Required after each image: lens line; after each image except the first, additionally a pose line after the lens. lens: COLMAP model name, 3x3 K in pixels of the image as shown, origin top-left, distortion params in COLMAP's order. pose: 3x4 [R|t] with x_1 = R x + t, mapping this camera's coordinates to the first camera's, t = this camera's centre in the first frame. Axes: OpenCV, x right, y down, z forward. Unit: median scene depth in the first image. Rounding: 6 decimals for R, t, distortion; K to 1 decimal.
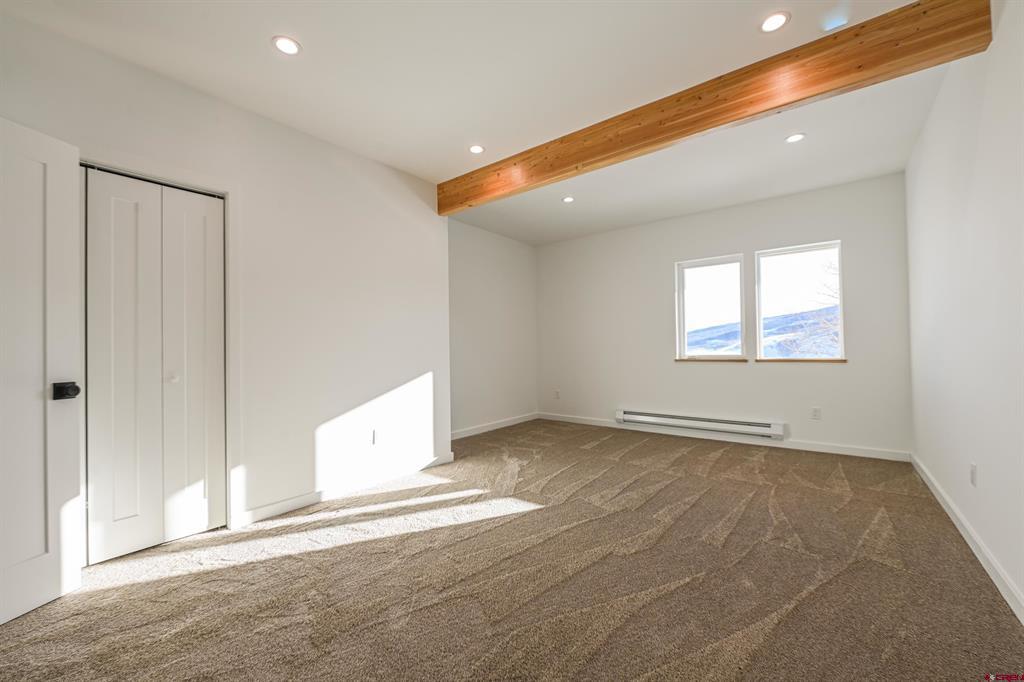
lens RADIAL K [[402.7, 0, 515.0], [0, 402.7, 343.5], [0, 0, 1]] dist [-0.008775, -0.000261]
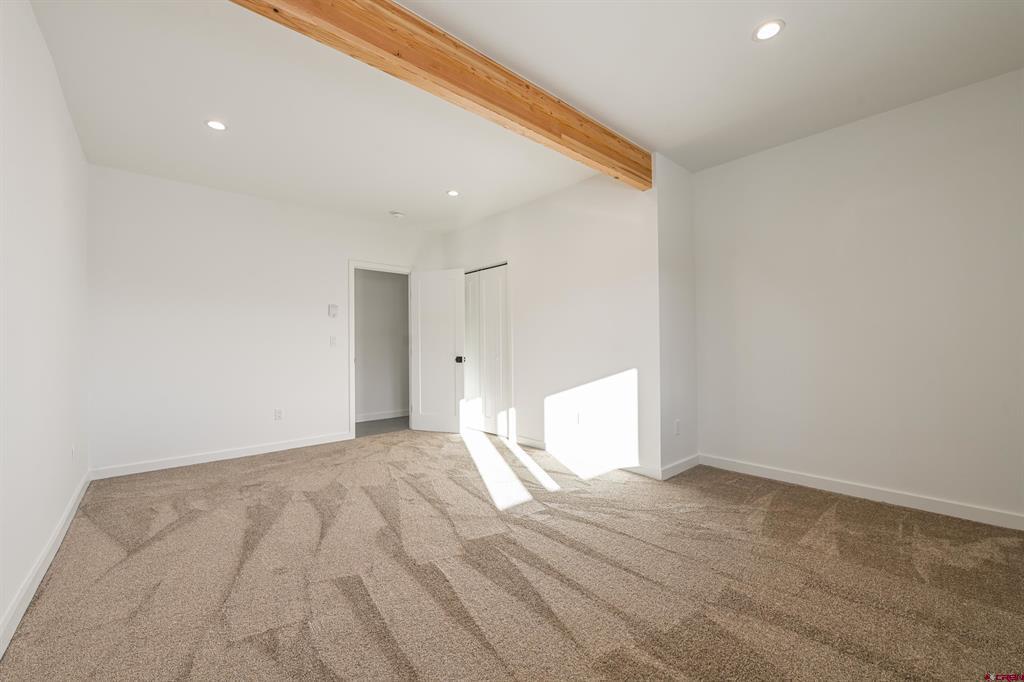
lens RADIAL K [[402.7, 0, 515.0], [0, 402.7, 343.5], [0, 0, 1]] dist [-0.008775, -0.000261]
pose [[-0.176631, 0.008418, -0.984241, 0.960485], [0.024781, 0.999684, 0.004102, 0.002576], [0.983965, -0.023666, -0.176784, 1.157107]]
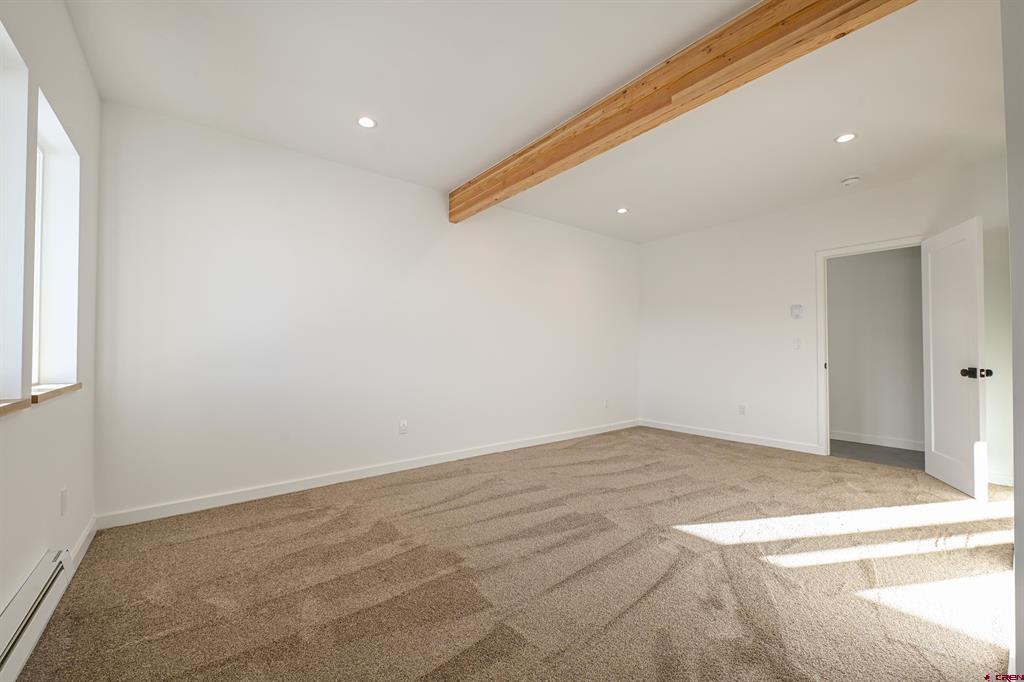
lens RADIAL K [[402.7, 0, 515.0], [0, 402.7, 343.5], [0, 0, 1]] dist [-0.008775, -0.000261]
pose [[-0.972418, 0.017350, 0.232601, 0.189007], [0.009917, 0.999403, -0.033086, 0.019990], [-0.233036, -0.029866, -0.972009, 1.875133]]
